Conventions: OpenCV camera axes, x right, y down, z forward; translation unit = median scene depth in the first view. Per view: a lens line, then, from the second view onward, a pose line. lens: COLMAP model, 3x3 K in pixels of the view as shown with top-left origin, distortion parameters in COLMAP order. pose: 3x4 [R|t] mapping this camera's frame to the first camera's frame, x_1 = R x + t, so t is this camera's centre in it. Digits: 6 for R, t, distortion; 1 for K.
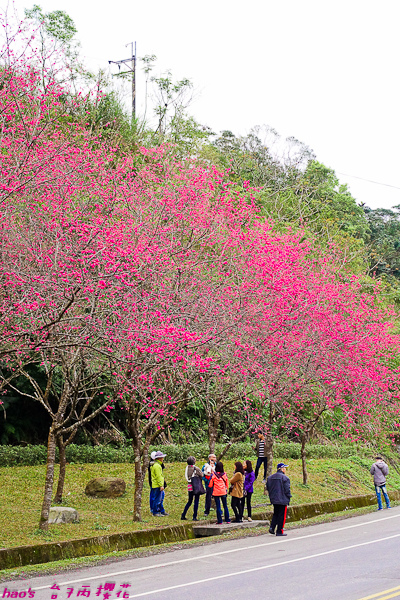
lens RADIAL K [[1170.0, 0, 198.1], [0, 1170.0, 301.0], [0, 0, 1]] dist [-0.084384, 0.000000]
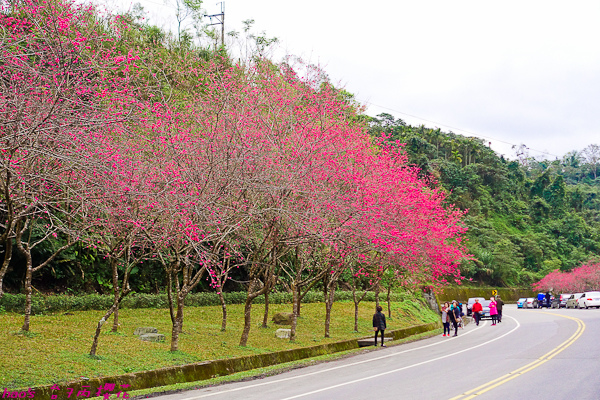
lens RADIAL K [[958.2, 0, 312.7], [0, 958.2, 159.8], [0, 0, 1]] dist [0.102210, 0.000000]
pose [[0.990302, 0.019991, 0.137487, -0.173141], [-0.017780, 0.999692, -0.017288, -0.028118], [-0.137790, 0.014675, 0.990353, -0.244275]]
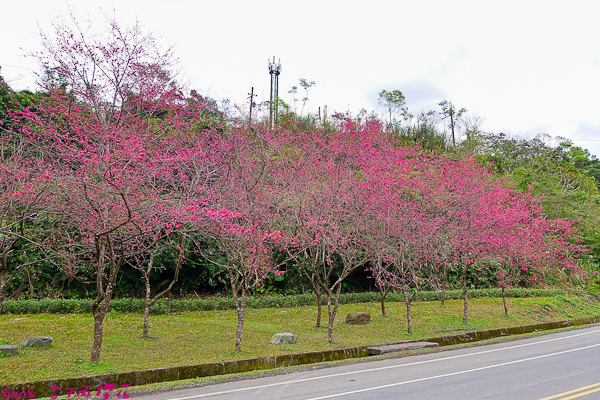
lens RADIAL K [[433.5, 0, 301.2], [0, 433.5, 194.7], [0, 0, 1]] dist [-0.010290, 0.011899]
pose [[0.856818, -0.131620, -0.498537, 0.147209], [0.083291, 0.989503, -0.118092, 0.035399], [0.508847, 0.059660, 0.858787, 0.294790]]
